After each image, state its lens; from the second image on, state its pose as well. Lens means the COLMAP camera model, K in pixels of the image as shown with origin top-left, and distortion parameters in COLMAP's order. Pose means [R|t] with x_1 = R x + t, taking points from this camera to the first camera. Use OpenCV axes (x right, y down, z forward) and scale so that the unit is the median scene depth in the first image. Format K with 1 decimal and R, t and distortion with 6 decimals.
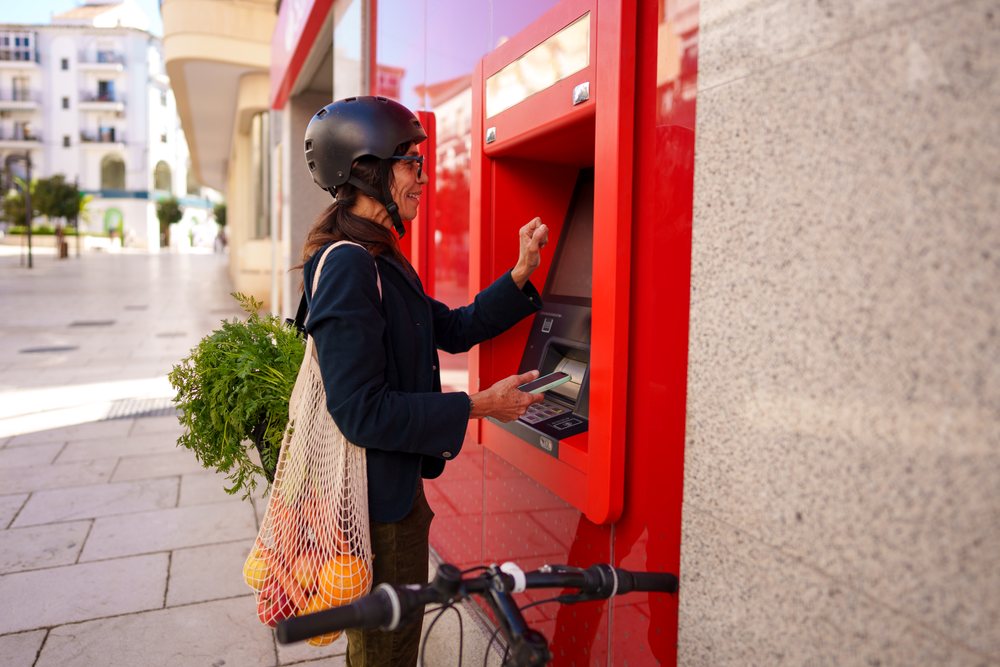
lens RADIAL K [[952.8, 0, 519.4], [0, 952.8, 333.4], [0, 0, 1]] dist [-0.001540, 0.005034]
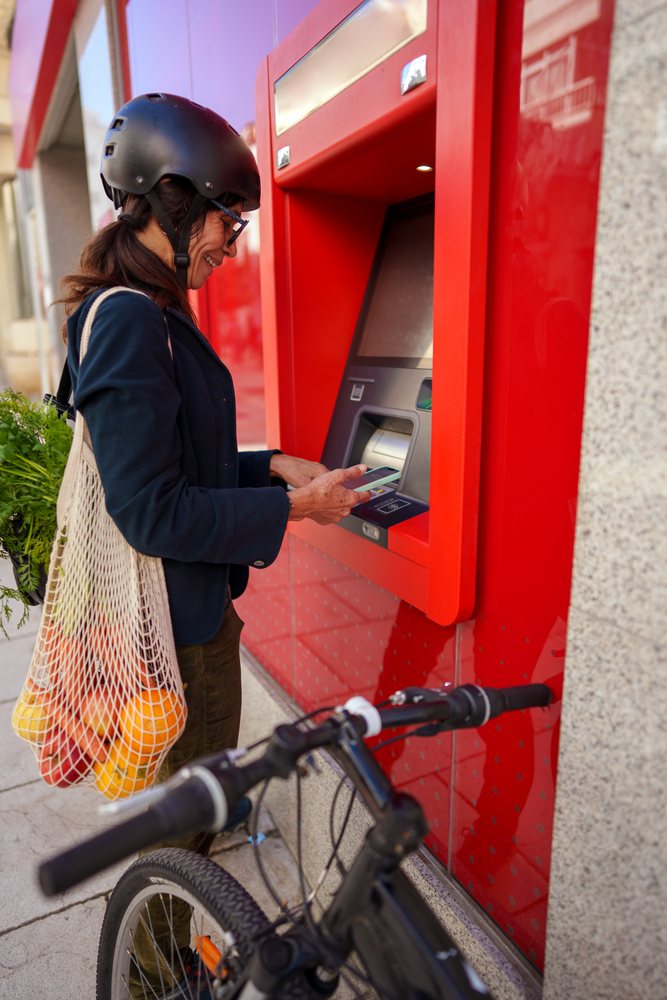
lens RADIAL K [[826.6, 0, 348.1], [0, 826.6, 546.4], [0, 0, 1]] dist [-0.058116, 0.100224]
pose [[0.995570, -0.054599, 0.076550, -0.066185], [0.041032, 0.984802, 0.168765, 0.003736], [-0.084601, -0.164876, 0.982679, 0.360002]]
